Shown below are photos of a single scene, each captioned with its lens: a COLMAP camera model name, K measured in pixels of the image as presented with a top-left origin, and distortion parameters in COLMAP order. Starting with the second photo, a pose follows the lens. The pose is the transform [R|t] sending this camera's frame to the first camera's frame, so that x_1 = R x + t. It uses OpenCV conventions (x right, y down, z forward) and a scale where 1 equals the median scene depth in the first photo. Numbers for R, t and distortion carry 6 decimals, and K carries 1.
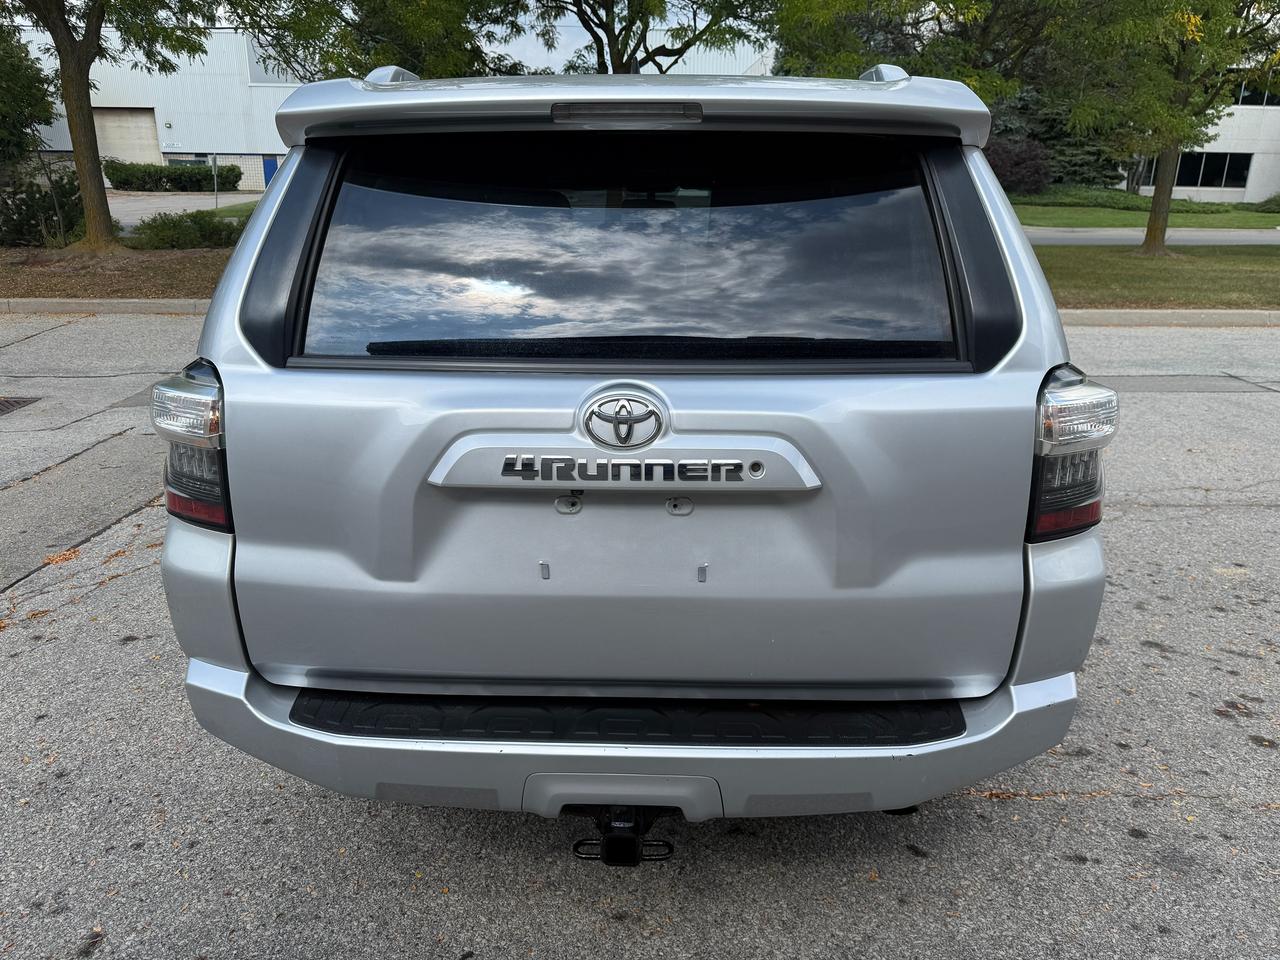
lens RADIAL K [[938.9, 0, 635.7], [0, 938.9, 480.6], [0, 0, 1]] dist [0.016524, -0.018857]
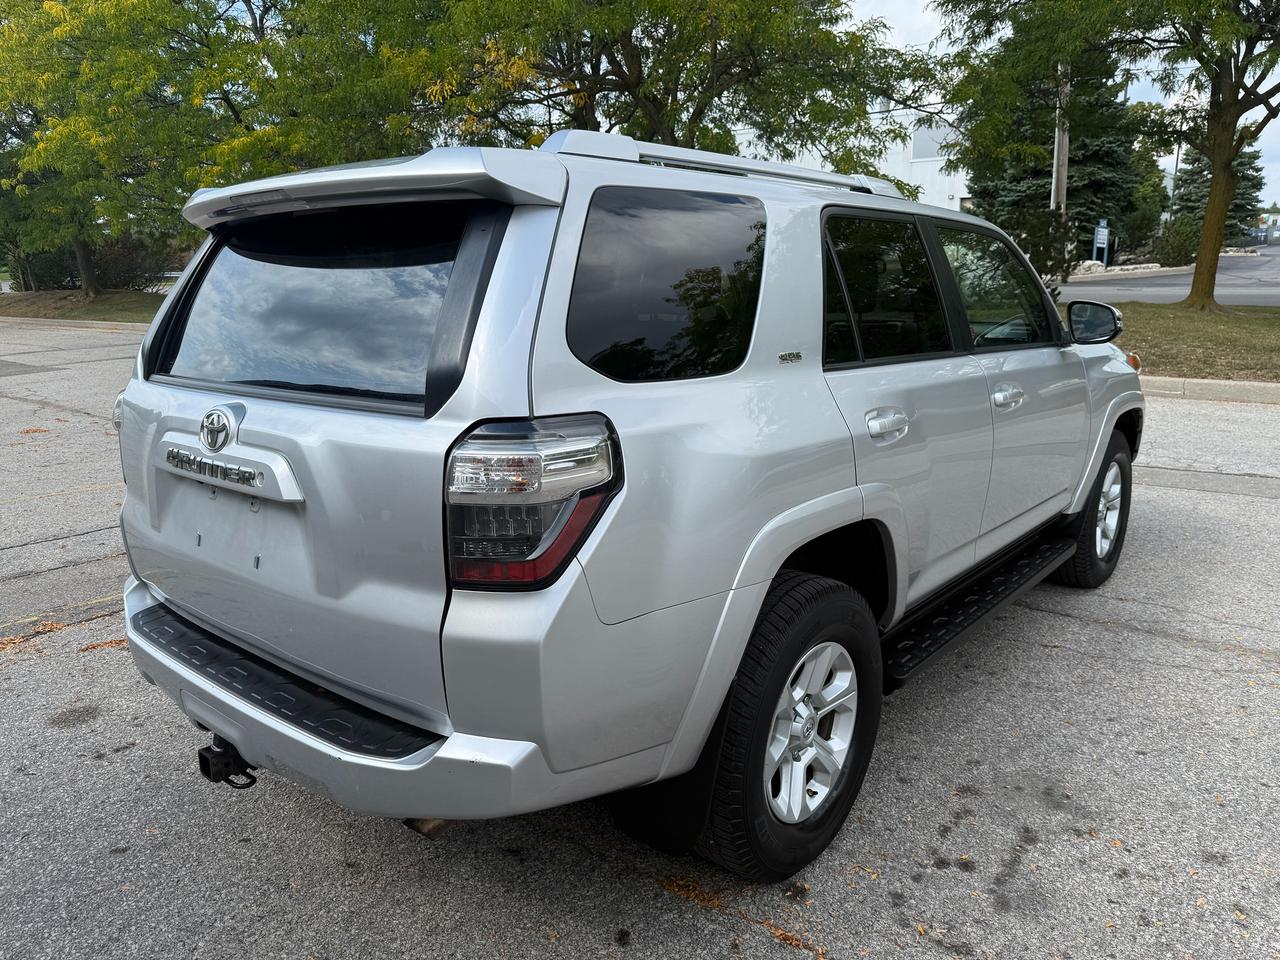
lens RADIAL K [[938.9, 0, 636.6], [0, 938.9, 480.8], [0, 0, 1]] dist [0.016524, -0.018857]
pose [[0.769165, 0.116875, -0.628272, 1.221175], [-0.158609, 0.987285, -0.010517, -0.071111], [0.619054, 0.107739, 0.777923, 0.330039]]
